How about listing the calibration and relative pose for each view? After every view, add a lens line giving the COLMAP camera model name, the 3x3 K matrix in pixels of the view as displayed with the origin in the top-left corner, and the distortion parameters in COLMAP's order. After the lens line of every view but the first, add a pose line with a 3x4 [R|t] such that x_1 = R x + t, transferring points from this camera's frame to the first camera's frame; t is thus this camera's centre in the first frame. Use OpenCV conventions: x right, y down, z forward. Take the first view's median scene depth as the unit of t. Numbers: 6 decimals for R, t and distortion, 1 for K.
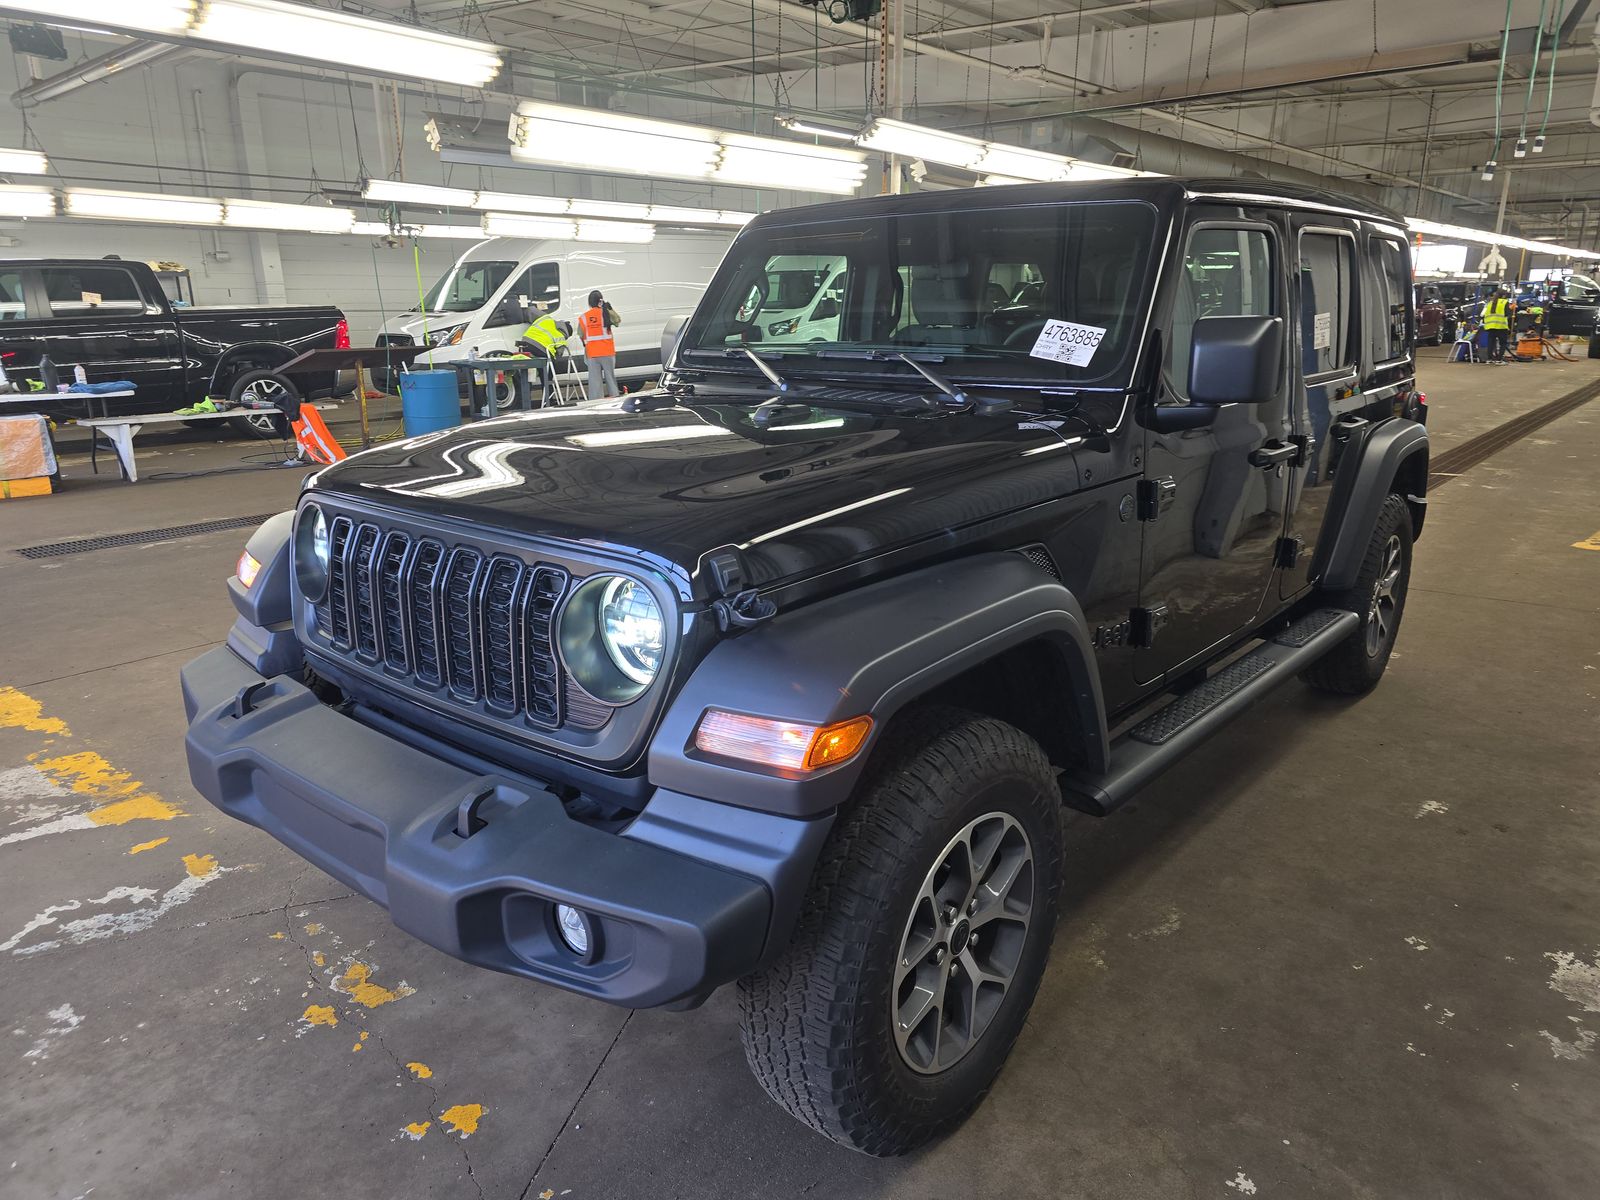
lens RADIAL K [[1093.9, 0, 796.8], [0, 1093.9, 589.6], [0, 0, 1]] dist [0.026983, -0.004585]
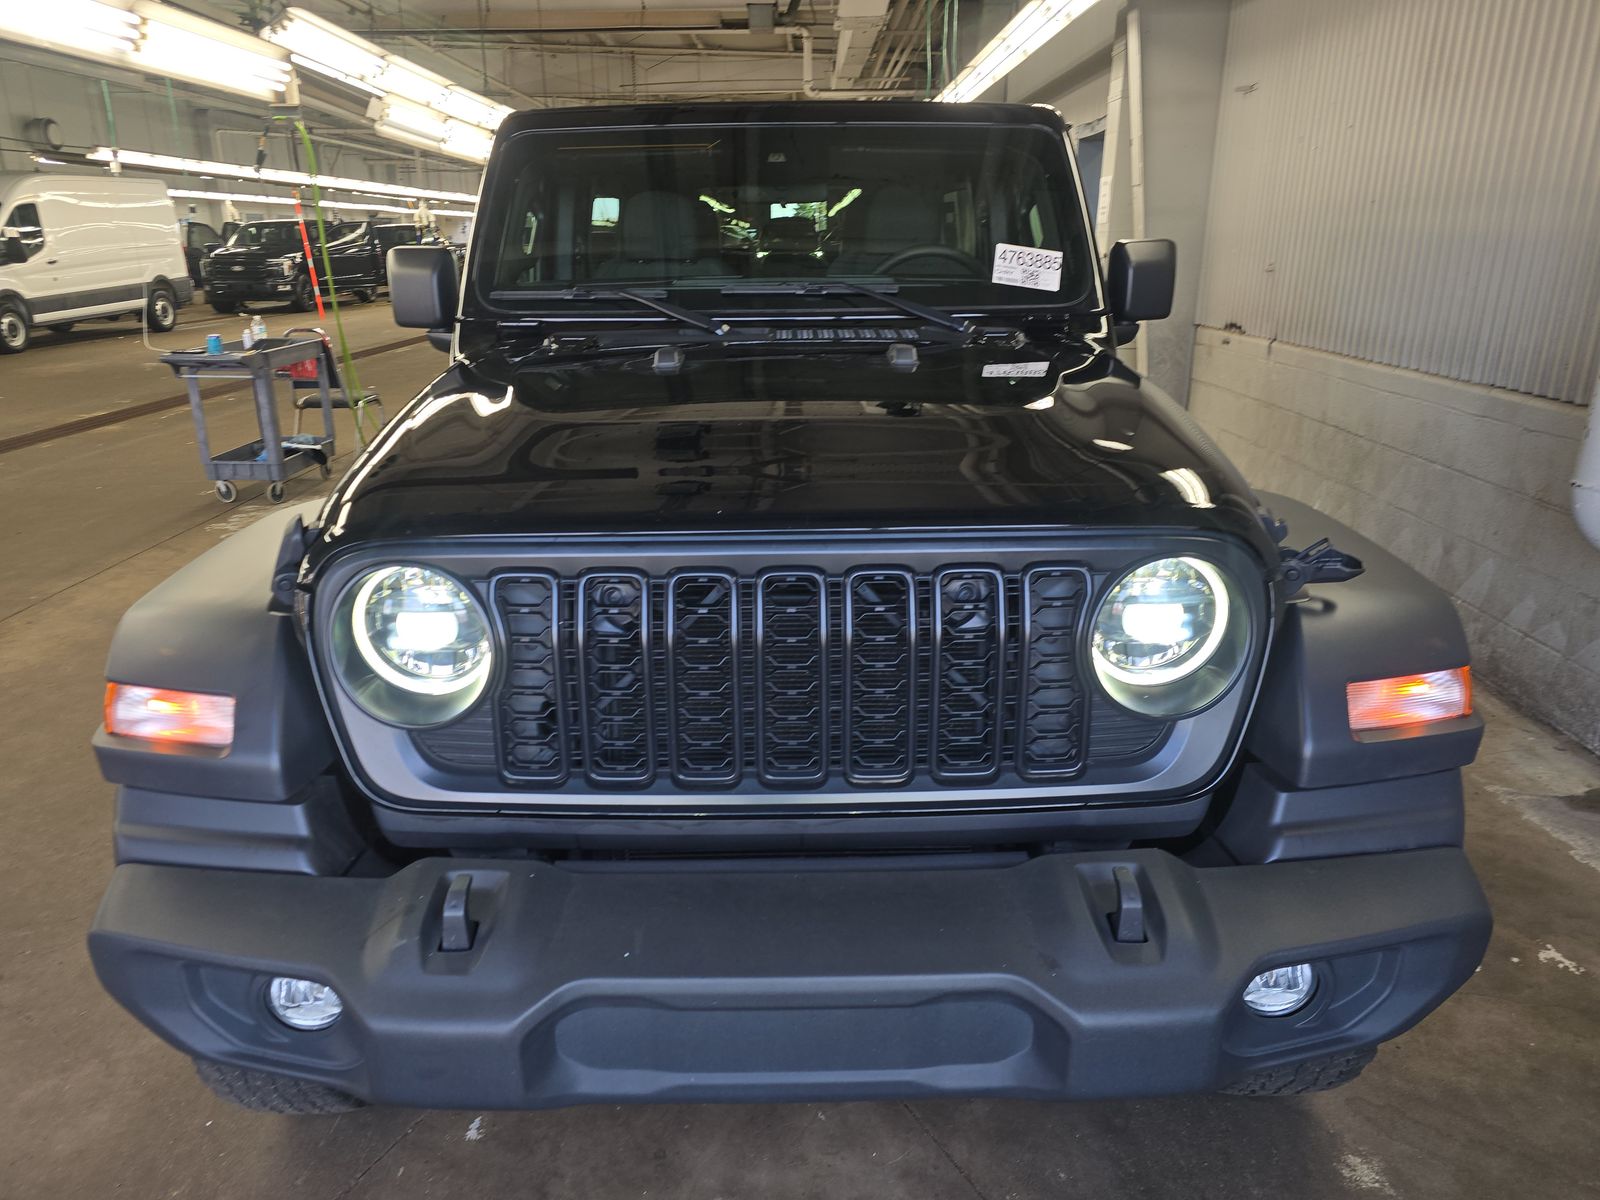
lens RADIAL K [[1093.9, 0, 794.5], [0, 1093.9, 602.6], [0, 0, 1]] dist [0.026983, -0.004585]
pose [[0.775974, -0.196130, 0.599498, -0.212173], [0.162726, 0.980504, 0.110151, -0.026855], [-0.609414, 0.012080, 0.792760, 0.129890]]
